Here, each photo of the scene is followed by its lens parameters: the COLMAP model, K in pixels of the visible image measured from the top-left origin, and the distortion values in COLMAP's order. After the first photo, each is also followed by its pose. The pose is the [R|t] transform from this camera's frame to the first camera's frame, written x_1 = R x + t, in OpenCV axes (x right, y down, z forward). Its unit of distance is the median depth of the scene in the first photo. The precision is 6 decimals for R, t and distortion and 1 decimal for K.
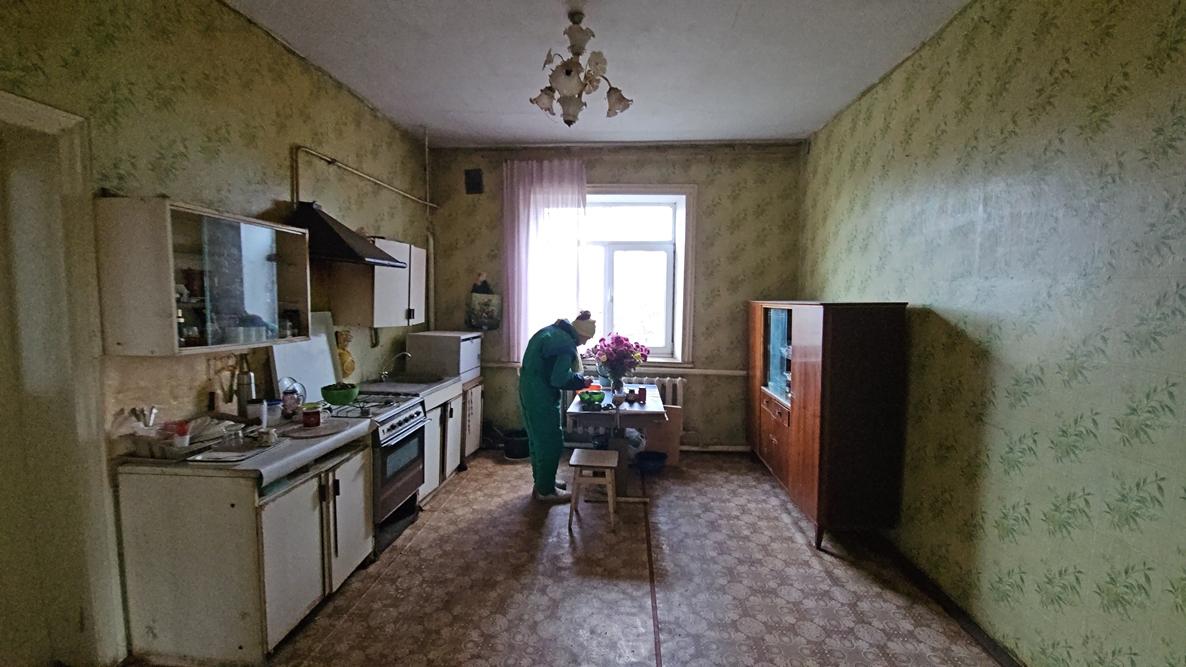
lens RADIAL K [[479.6, 0, 592.7], [0, 479.6, 335.3], [0, 0, 1]] dist [0.006437, -0.003958]
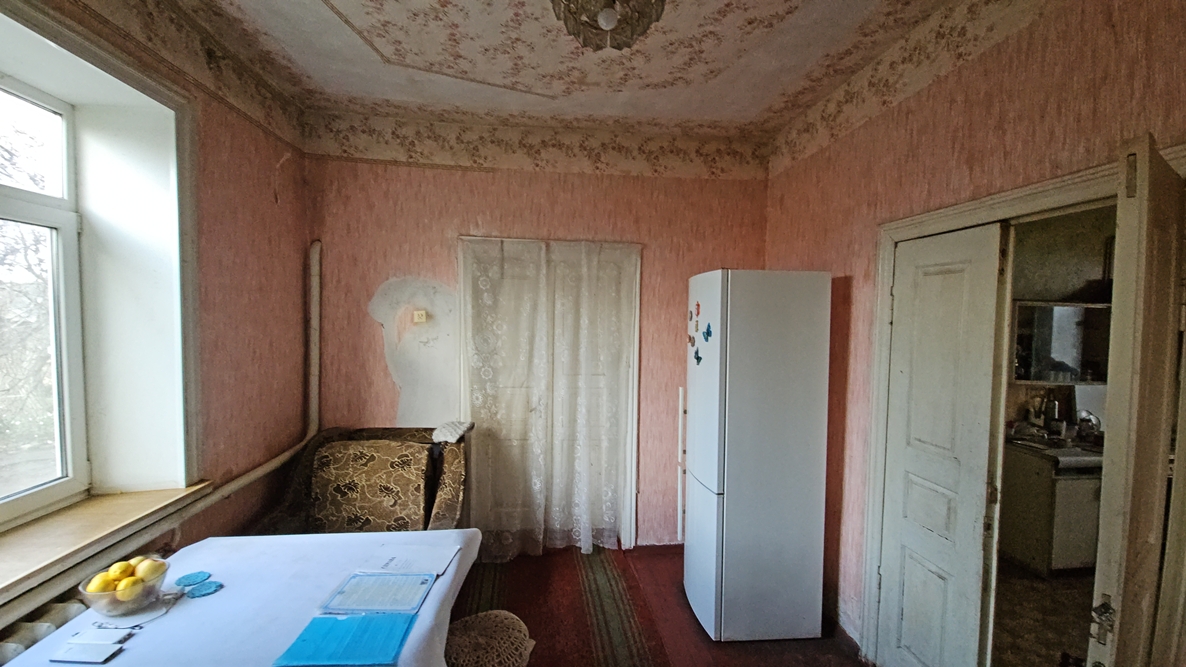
lens RADIAL K [[479.6, 0, 597.8], [0, 479.6, 333.9], [0, 0, 1]] dist [0.006437, -0.003958]
pose [[0.192521, 0.029728, -0.980843, 0.502801], [-0.094683, 0.995440, 0.011586, -0.014712], [0.976714, 0.090638, 0.194457, -0.742306]]
